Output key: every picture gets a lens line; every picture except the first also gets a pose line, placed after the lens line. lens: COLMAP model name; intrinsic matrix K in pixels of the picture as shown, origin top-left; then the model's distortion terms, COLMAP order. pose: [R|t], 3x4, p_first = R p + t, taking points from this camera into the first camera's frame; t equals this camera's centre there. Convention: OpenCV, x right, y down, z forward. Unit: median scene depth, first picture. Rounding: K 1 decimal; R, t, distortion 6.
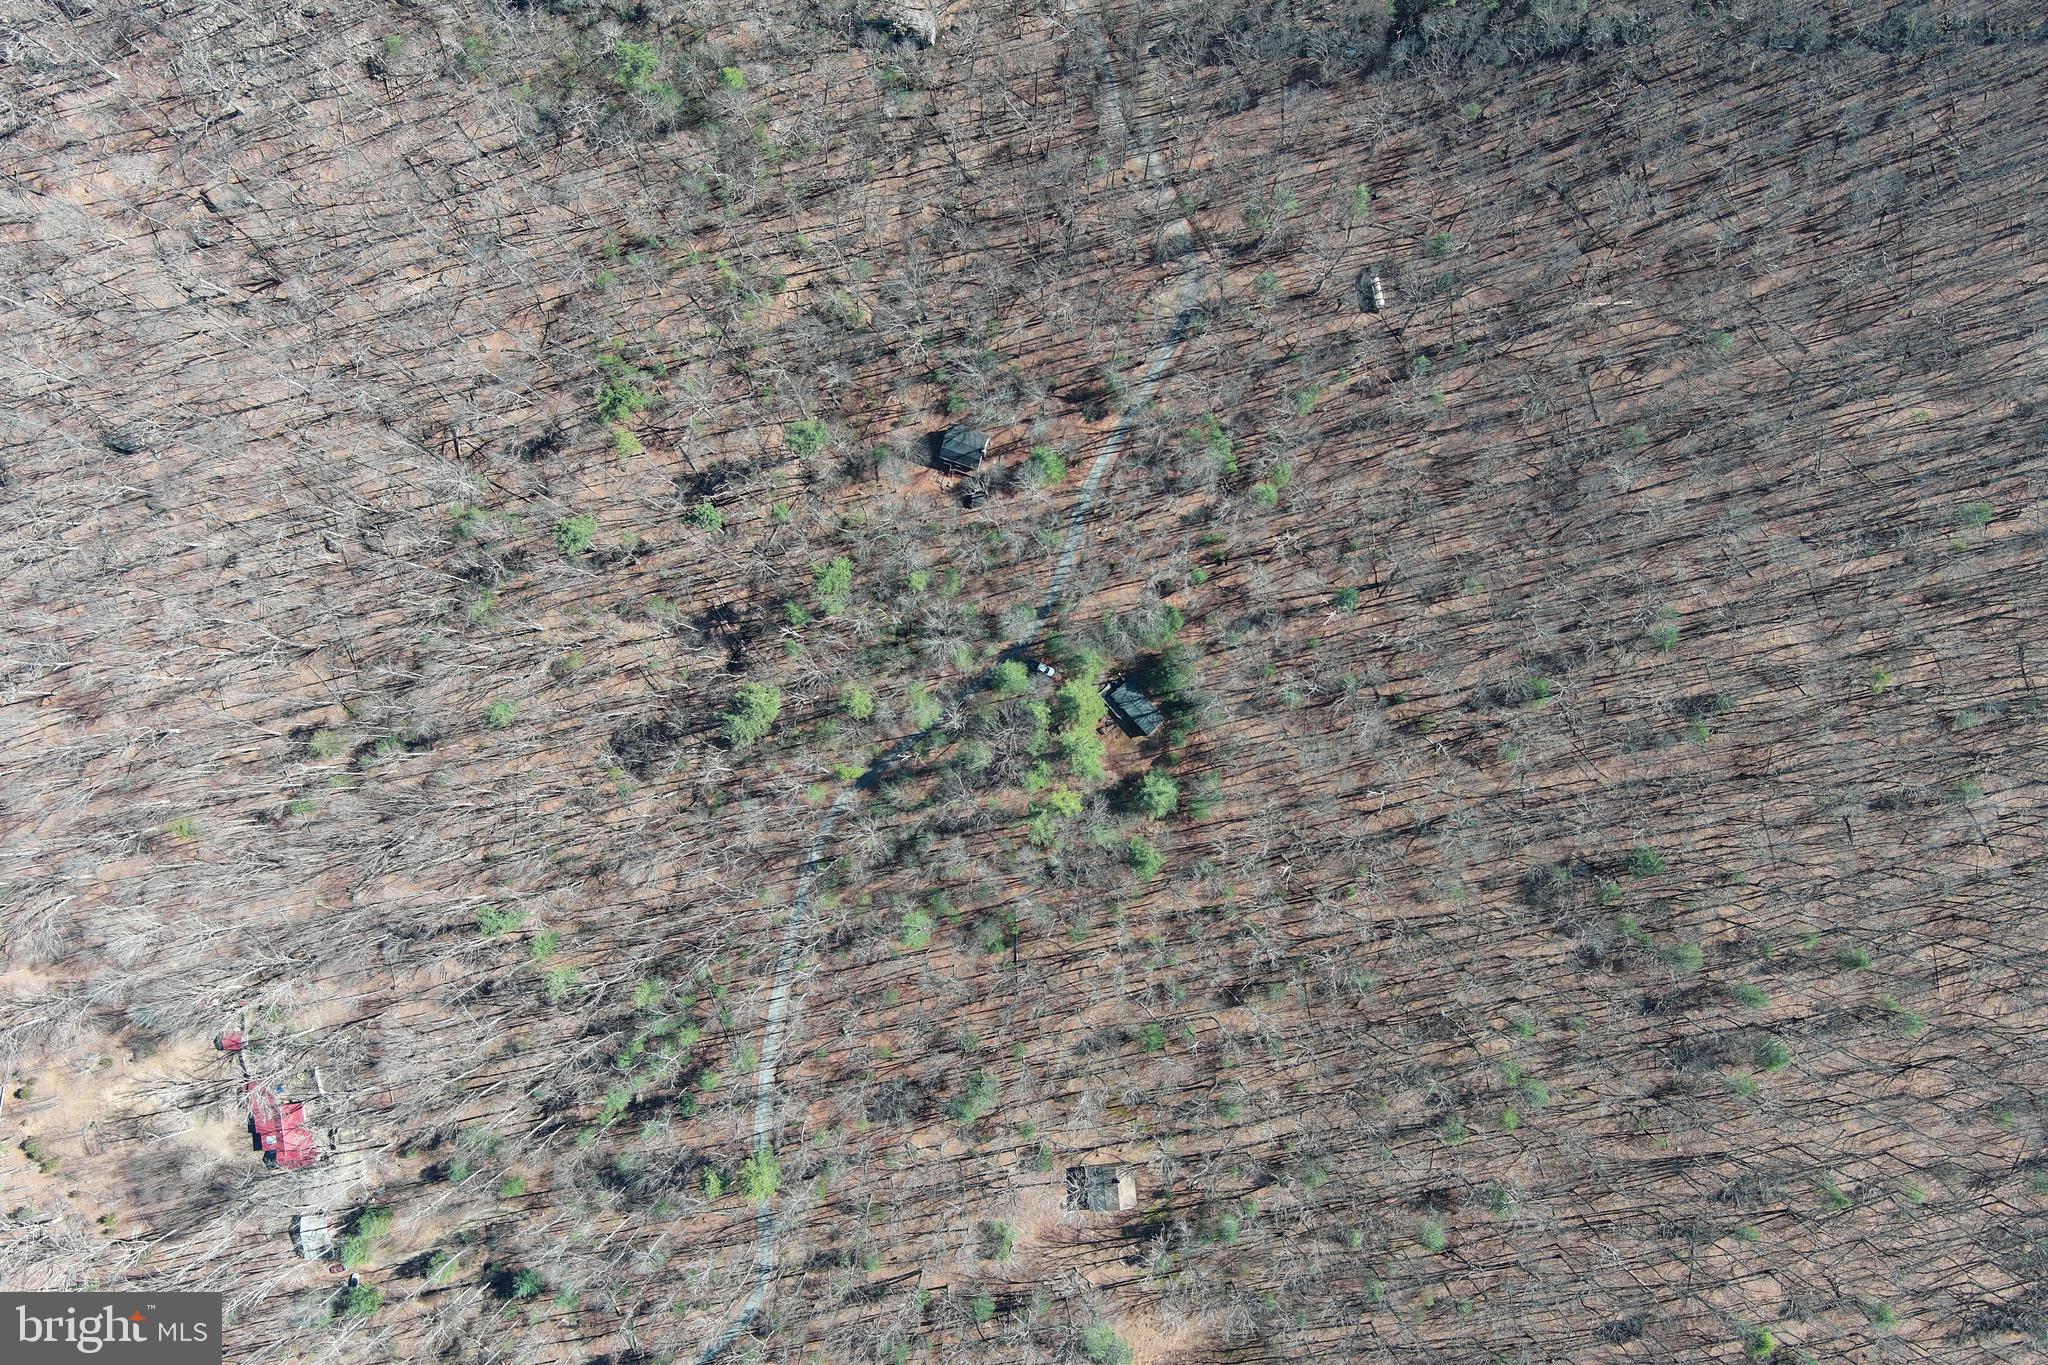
lens RADIAL K [[1591.0, 0, 1024.0], [0, 1591.0, 682.5], [0, 0, 1]] dist [0.001687, -0.010368]
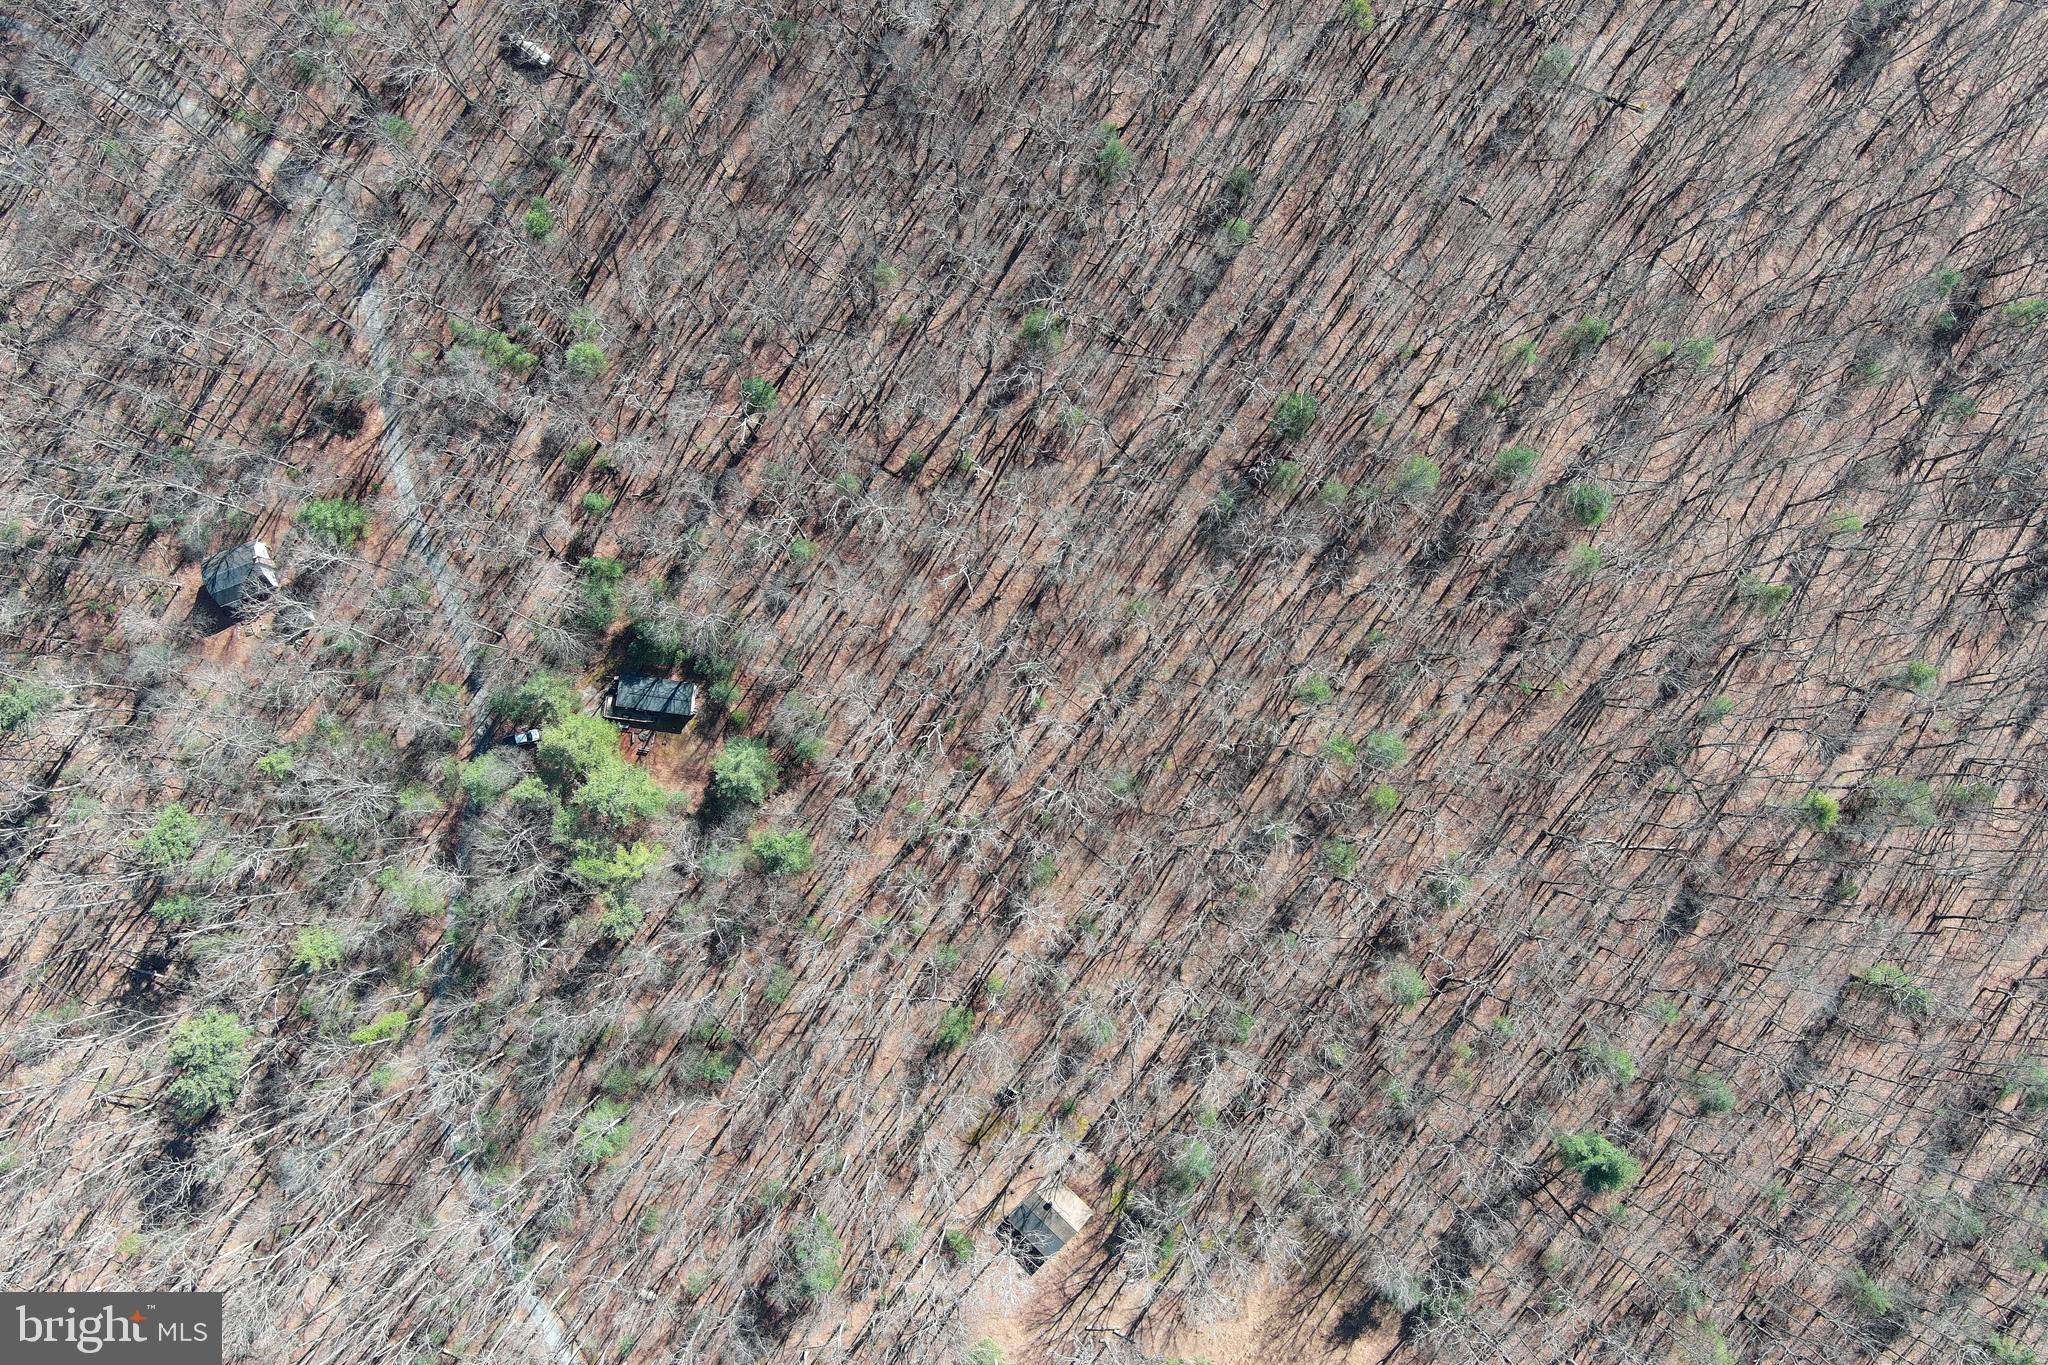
lens RADIAL K [[1647.8, 0, 1024.0], [0, 1647.8, 682.5], [0, 0, 1]] dist [-0.000348, -0.010491]
pose [[0.760811, -0.646235, 0.059547, 0.161082], [0.645943, 0.762921, 0.026630, 0.101098], [-0.062639, 0.018203, 0.997870, 0.237112]]
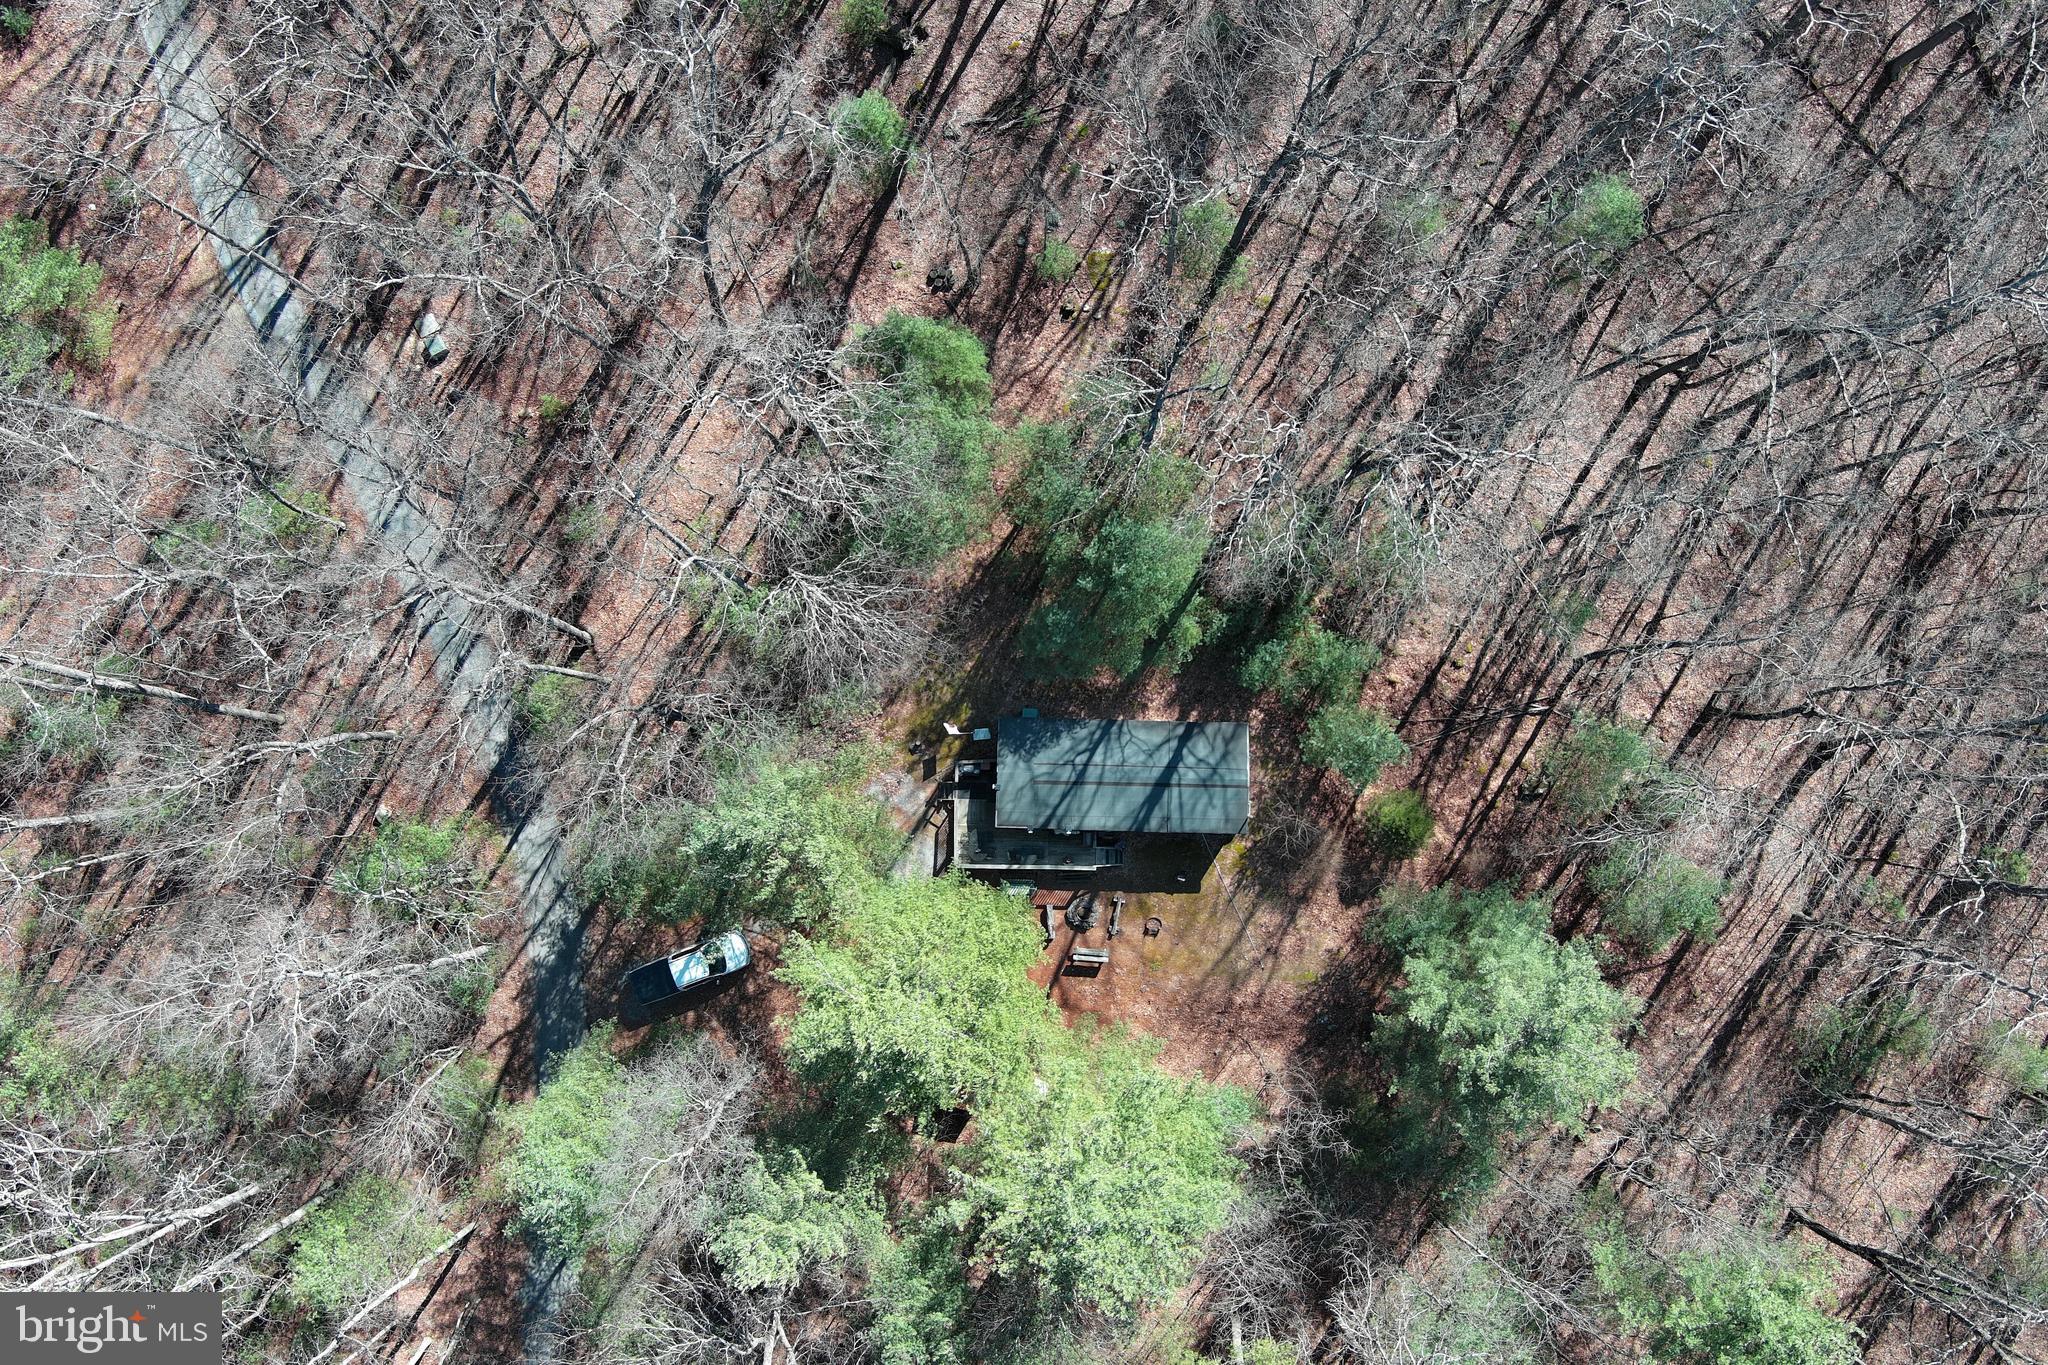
lens RADIAL K [[1591.0, 0, 1024.0], [0, 1591.0, 682.5], [0, 0, 1]] dist [0.001687, -0.010368]
pose [[0.686550, -0.725546, 0.047251, 0.062456], [0.725398, 0.687932, 0.023375, -0.008148], [-0.049465, 0.018228, 0.998610, 0.794709]]
